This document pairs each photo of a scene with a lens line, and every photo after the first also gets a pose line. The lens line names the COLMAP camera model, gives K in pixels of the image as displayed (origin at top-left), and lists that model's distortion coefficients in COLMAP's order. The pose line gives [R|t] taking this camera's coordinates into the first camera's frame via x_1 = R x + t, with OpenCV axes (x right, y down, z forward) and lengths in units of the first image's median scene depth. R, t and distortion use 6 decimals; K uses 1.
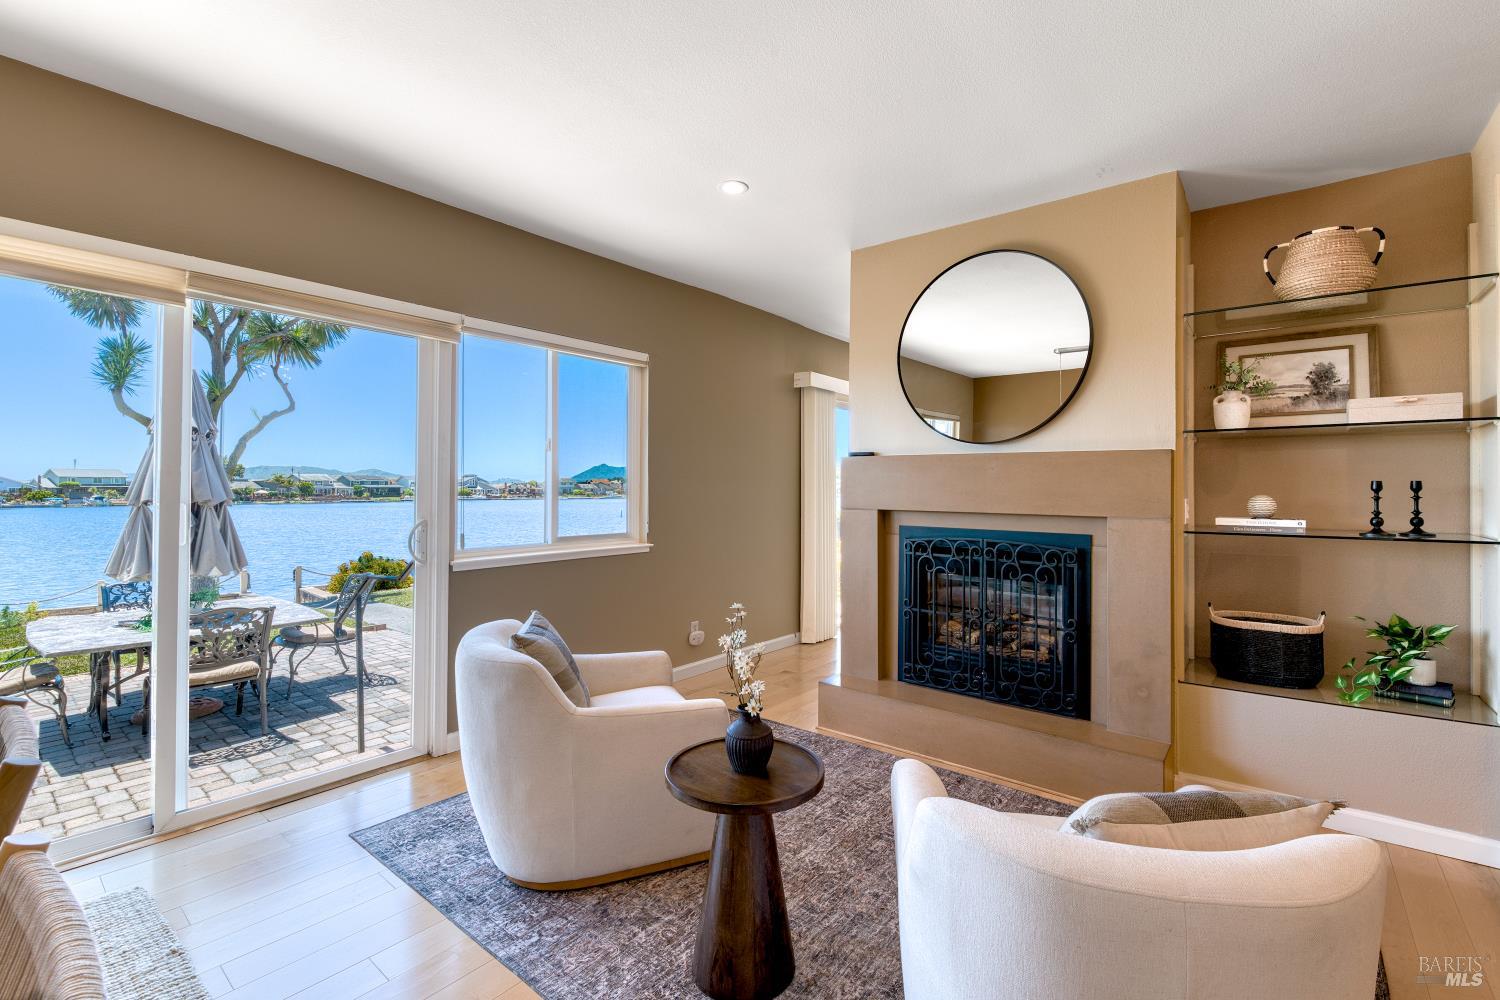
lens RADIAL K [[651.8, 0, 752.7], [0, 651.8, 492.4], [0, 0, 1]] dist [-0.012031, -0.000390]
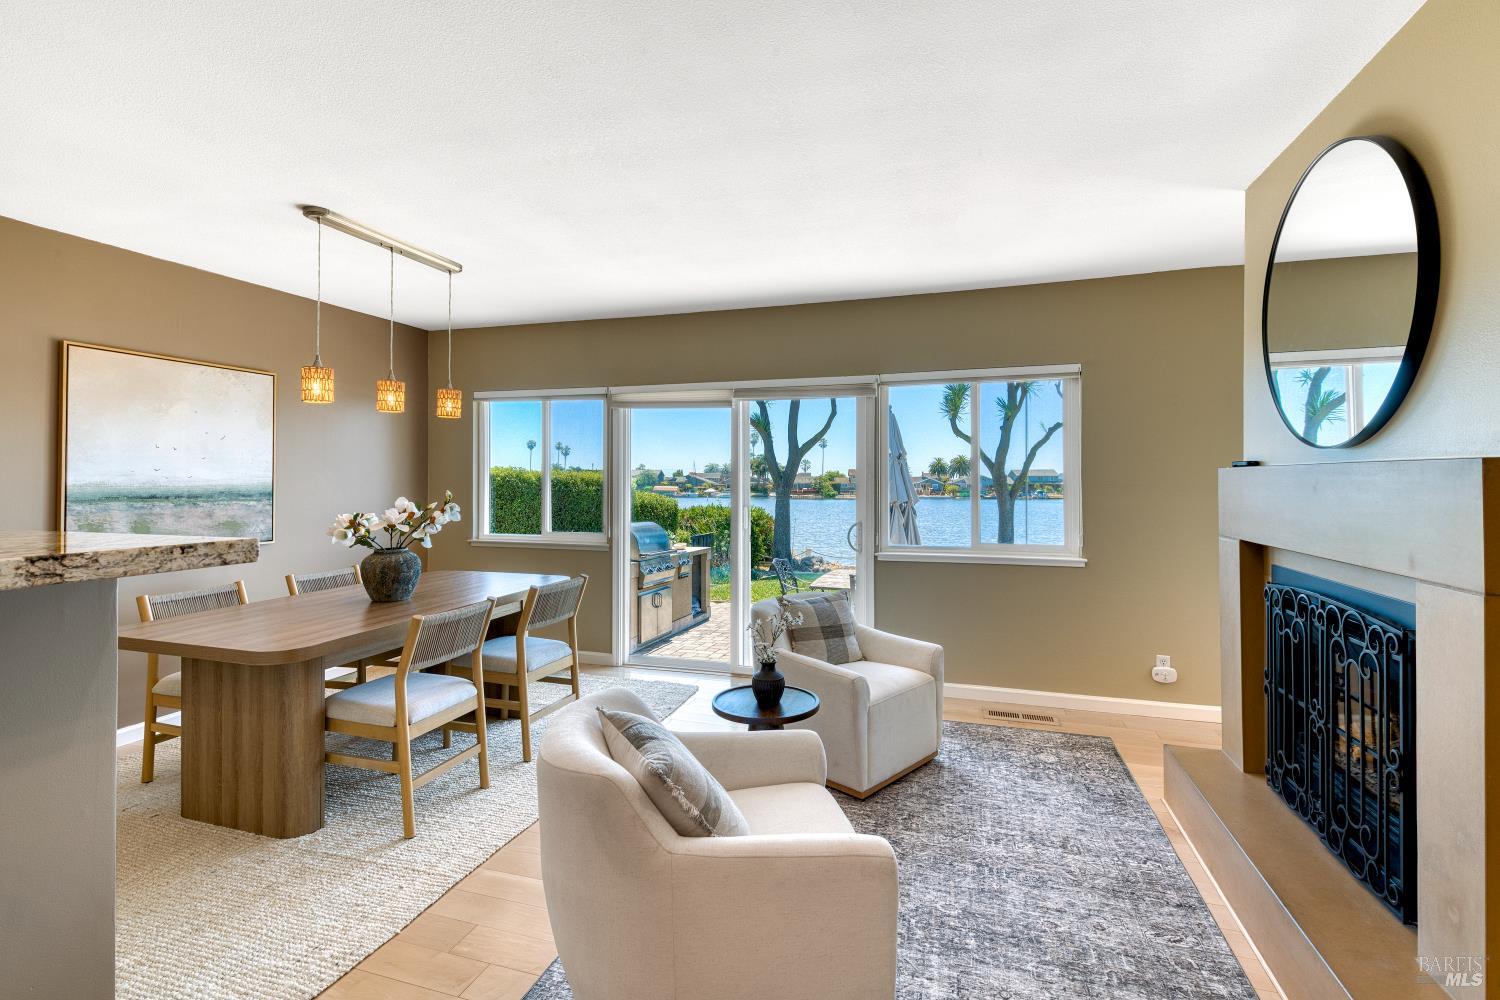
lens RADIAL K [[677.4, 0, 756.4], [0, 677.4, 484.9], [0, 0, 1]] dist [-0.002928, -0.000629]
pose [[0.367732, 0.000234, -0.929932, 0.693581], [-0.005507, 0.999983, -0.001926, -0.030839], [0.929916, 0.005829, 0.367727, 0.202011]]
